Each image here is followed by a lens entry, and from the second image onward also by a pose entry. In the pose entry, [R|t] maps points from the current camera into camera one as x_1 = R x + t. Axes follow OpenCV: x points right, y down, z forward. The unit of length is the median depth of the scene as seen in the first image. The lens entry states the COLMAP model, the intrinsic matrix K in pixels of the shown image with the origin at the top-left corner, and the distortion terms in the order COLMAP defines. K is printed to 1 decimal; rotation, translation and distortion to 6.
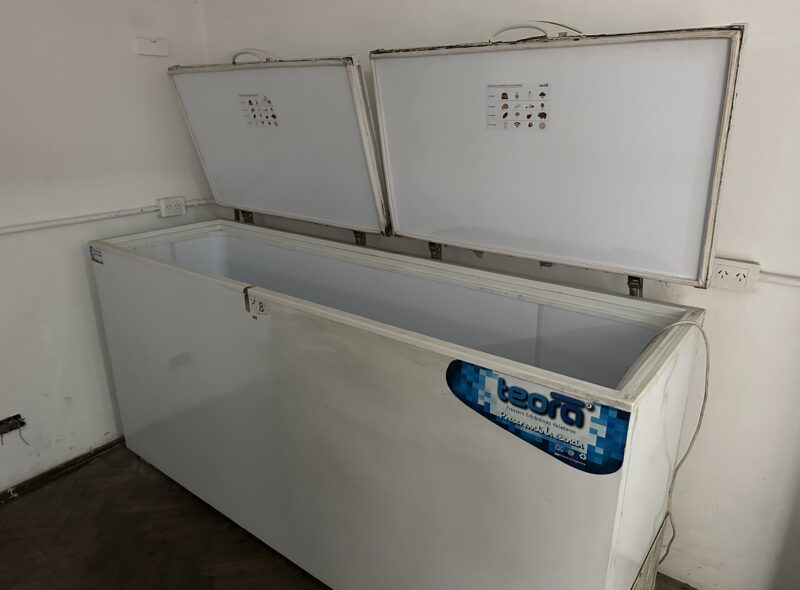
lens RADIAL K [[562.8, 0, 400.0], [0, 562.8, 295.0], [0, 0, 1]] dist [0.061078, -0.098019]
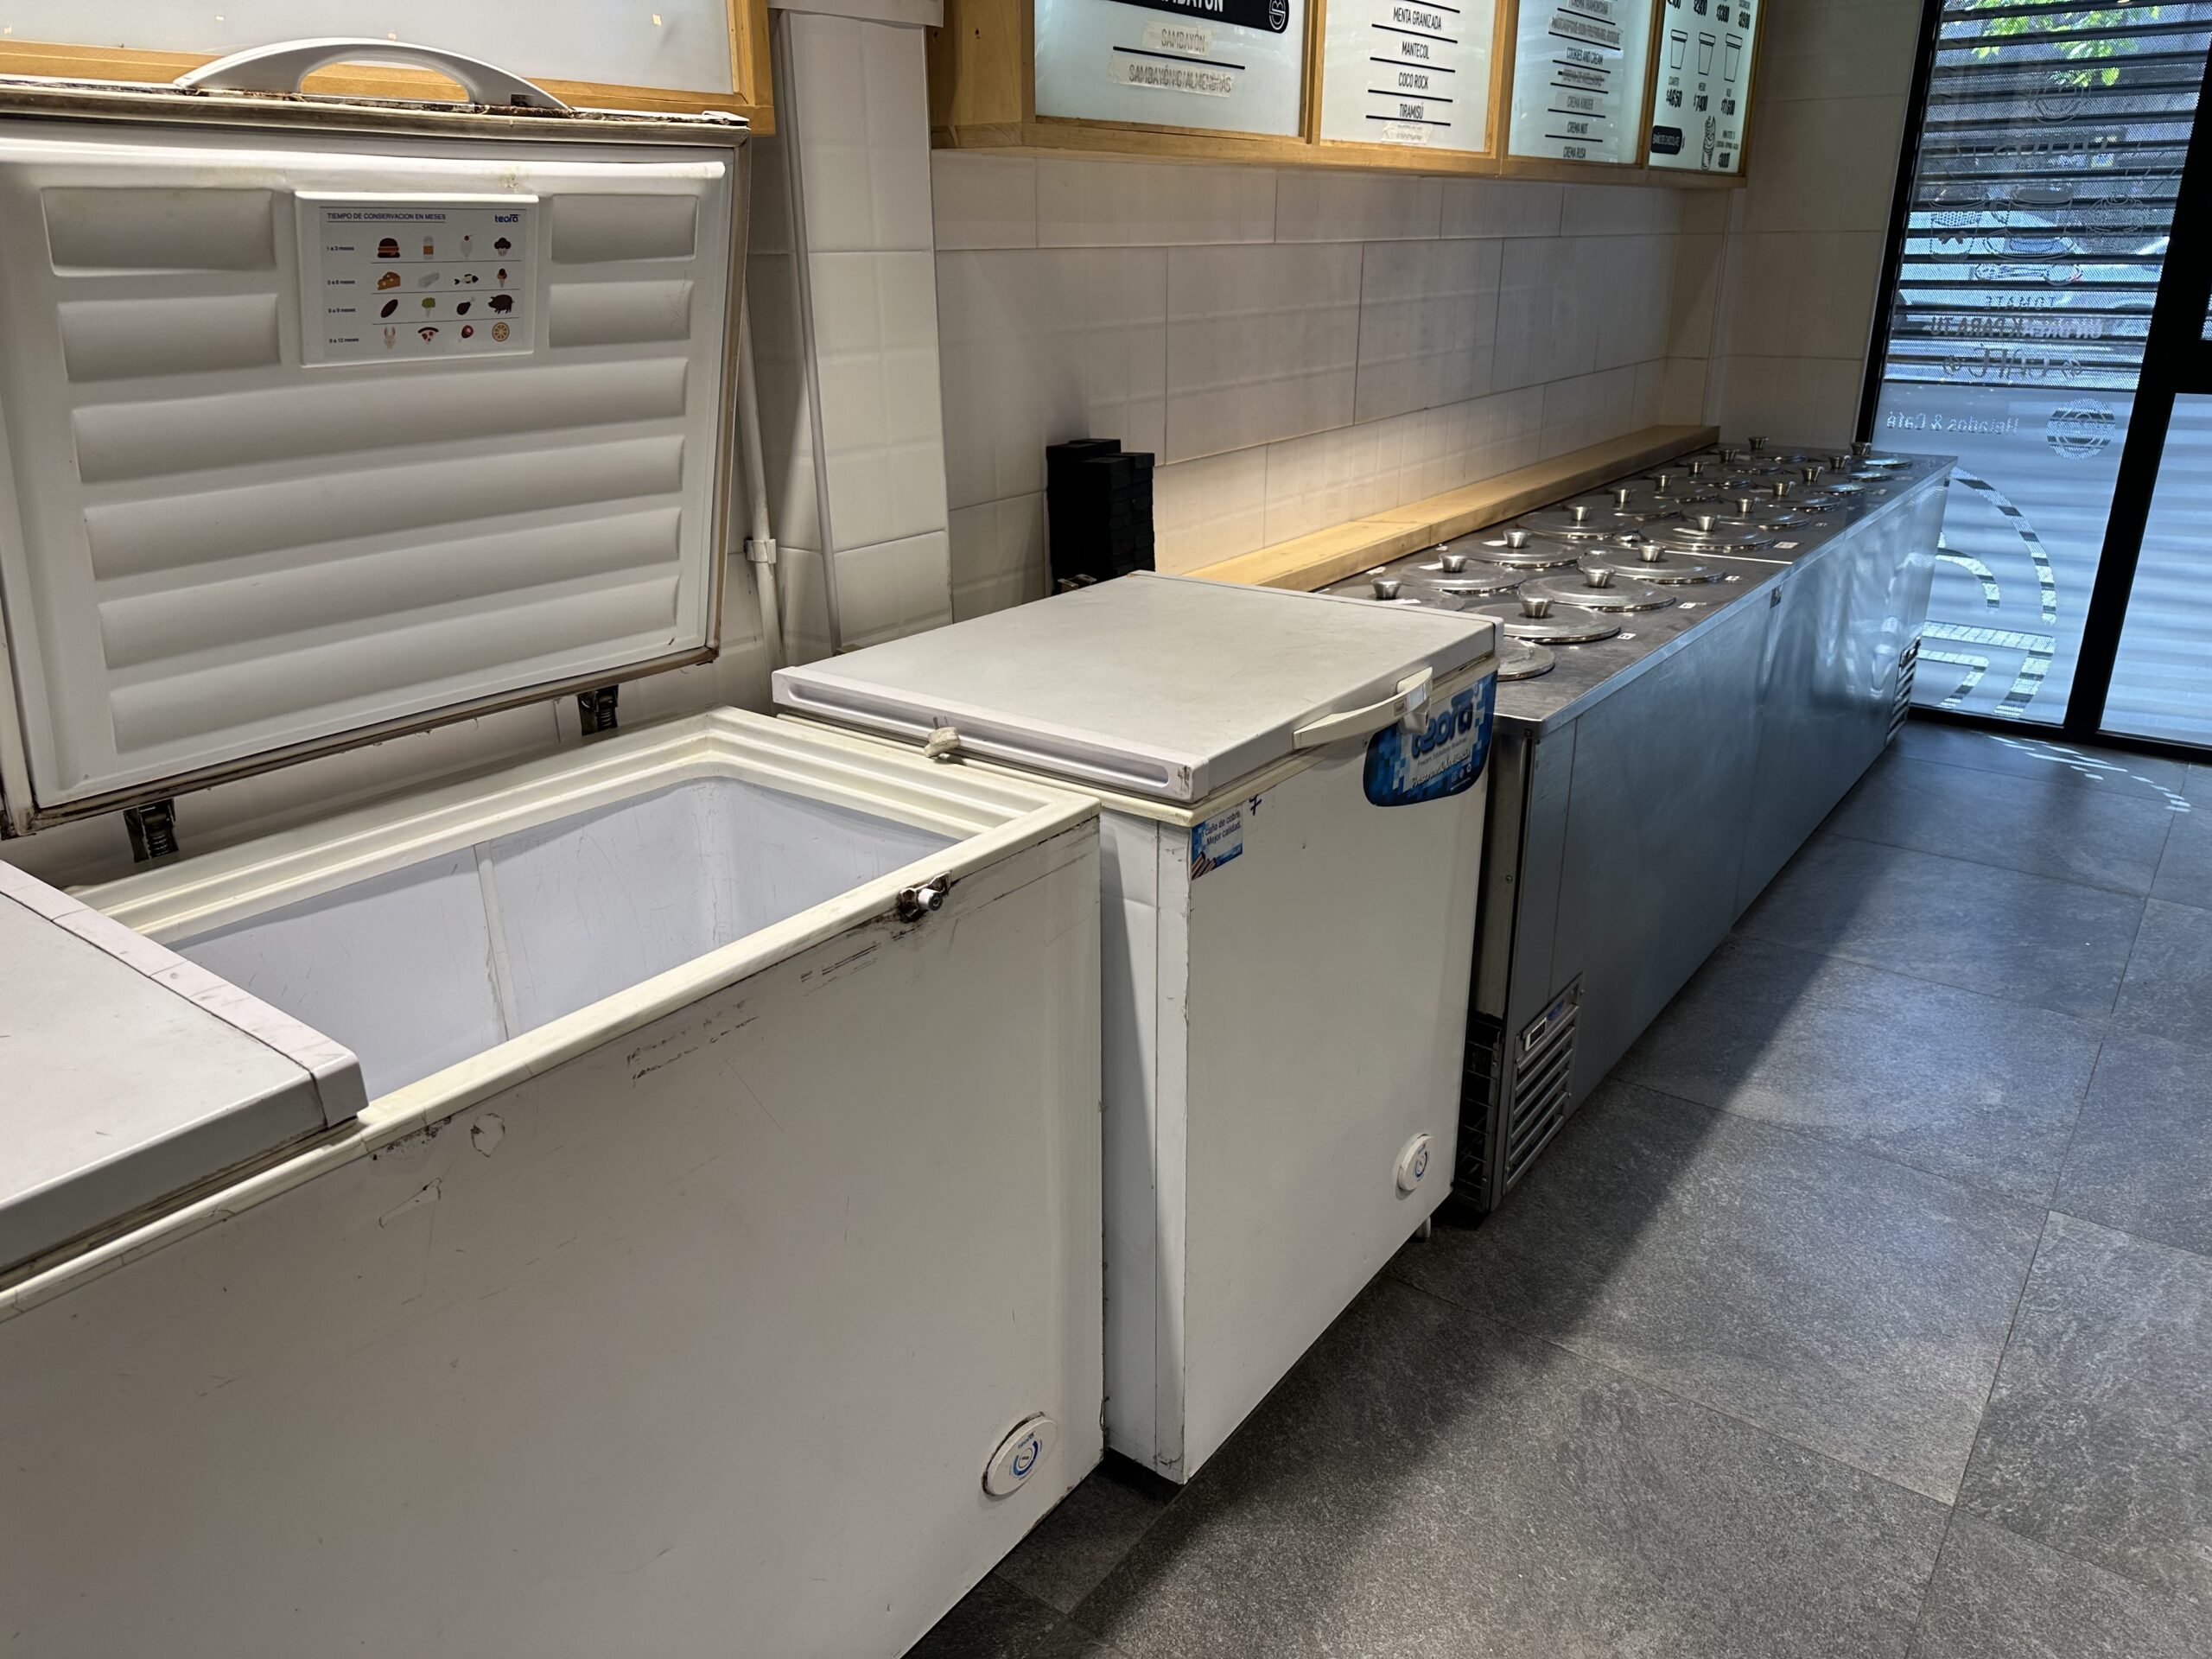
lens RADIAL K [[1569.4, 0, 1106.0], [0, 1569.4, 829.5], [0, 0, 1]] dist [0.004917, -0.005435]
pose [[-0.014153, -0.350225, 0.936559, -1.418900], [0.329831, 0.882592, 0.335028, -0.417925], [-0.943934, 0.313648, 0.103024, 1.169571]]
